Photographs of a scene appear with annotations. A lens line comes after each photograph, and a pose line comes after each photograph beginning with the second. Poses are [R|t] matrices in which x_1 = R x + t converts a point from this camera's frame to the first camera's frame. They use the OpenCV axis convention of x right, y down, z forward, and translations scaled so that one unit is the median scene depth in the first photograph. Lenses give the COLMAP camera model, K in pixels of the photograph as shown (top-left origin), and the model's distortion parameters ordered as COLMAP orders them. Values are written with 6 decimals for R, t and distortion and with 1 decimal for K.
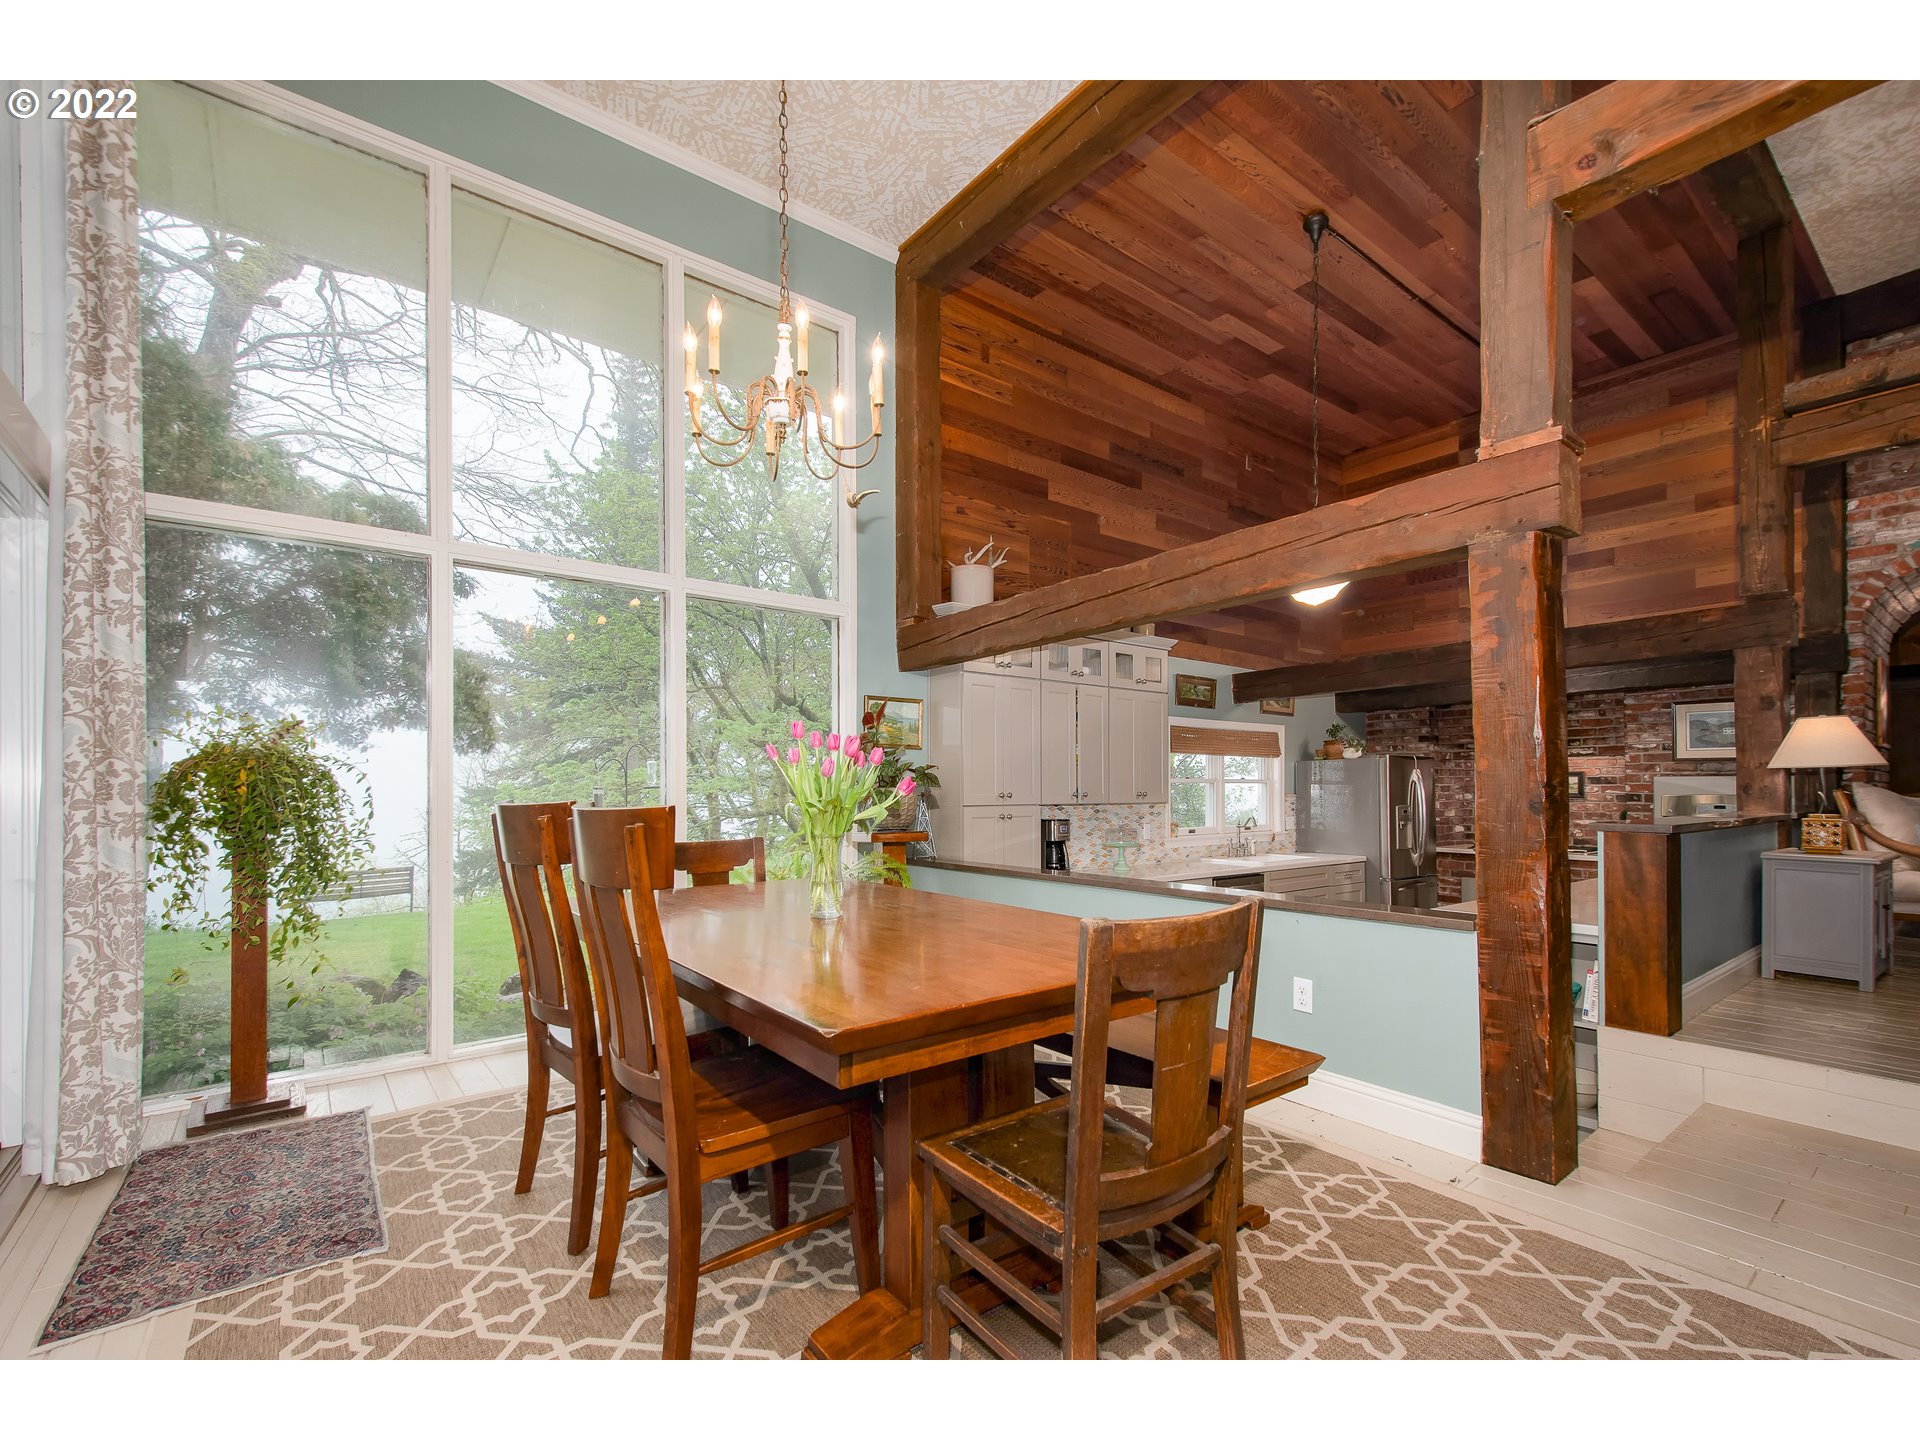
lens RADIAL K [[835.2, 0, 961.9], [0, 835.2, 789.2], [0, 0, 1]] dist [0.021189, 0.000105]
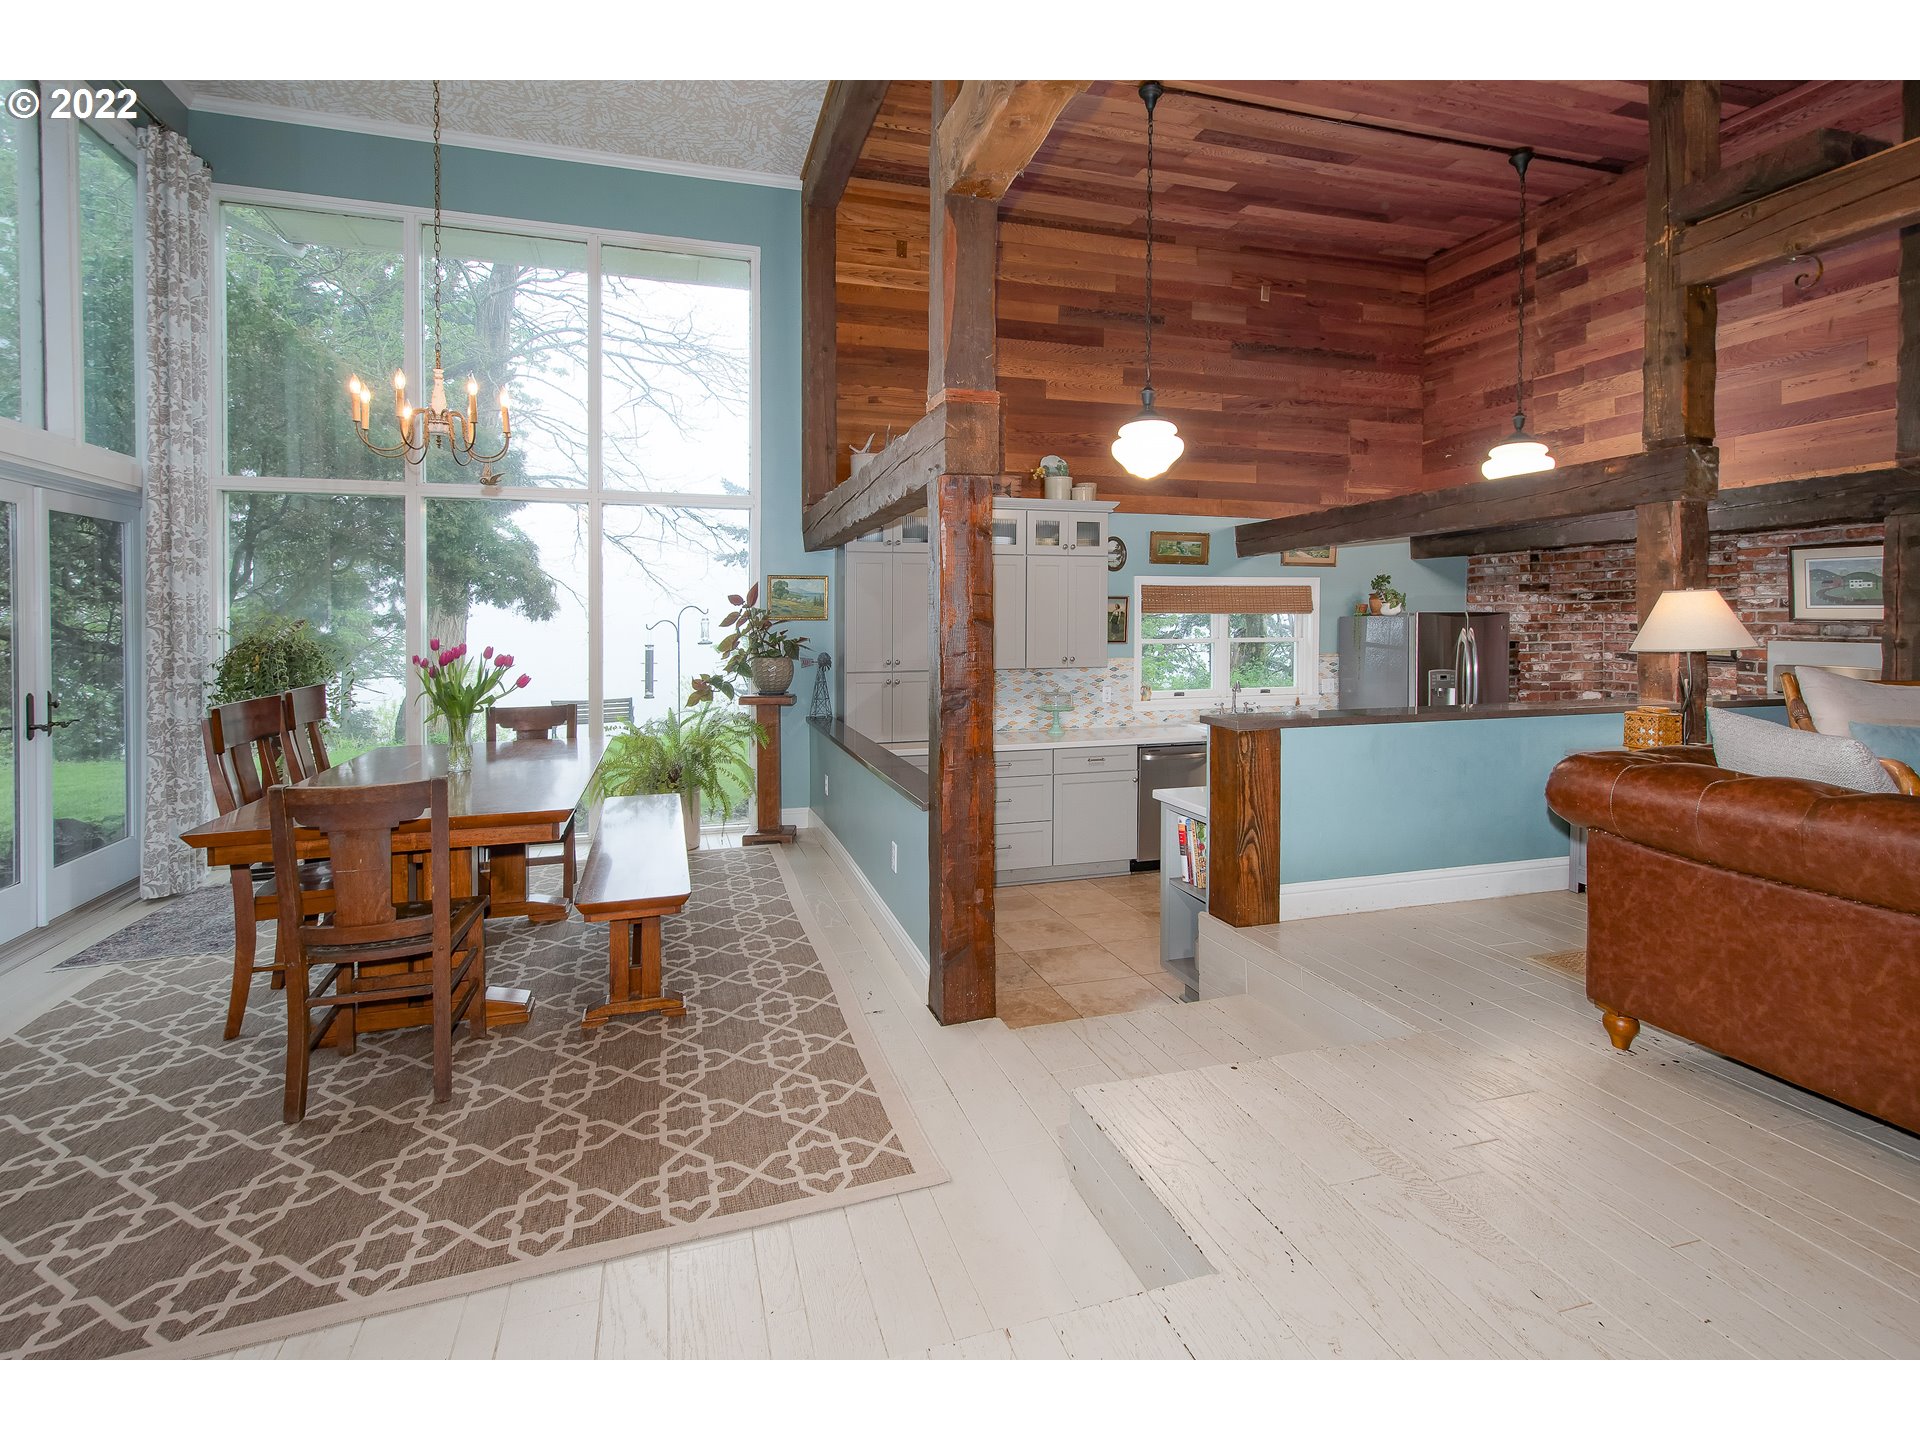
lens RADIAL K [[902.0, 0, 951.7], [0, 902.0, 636.0], [0, 0, 1]] dist [0.004112, 0.000337]
pose [[0.935914, 0.004114, -0.352205, 0.405531], [0.002897, 0.999808, 0.019376, -0.037889], [0.352218, -0.019155, 0.935722, -0.055143]]
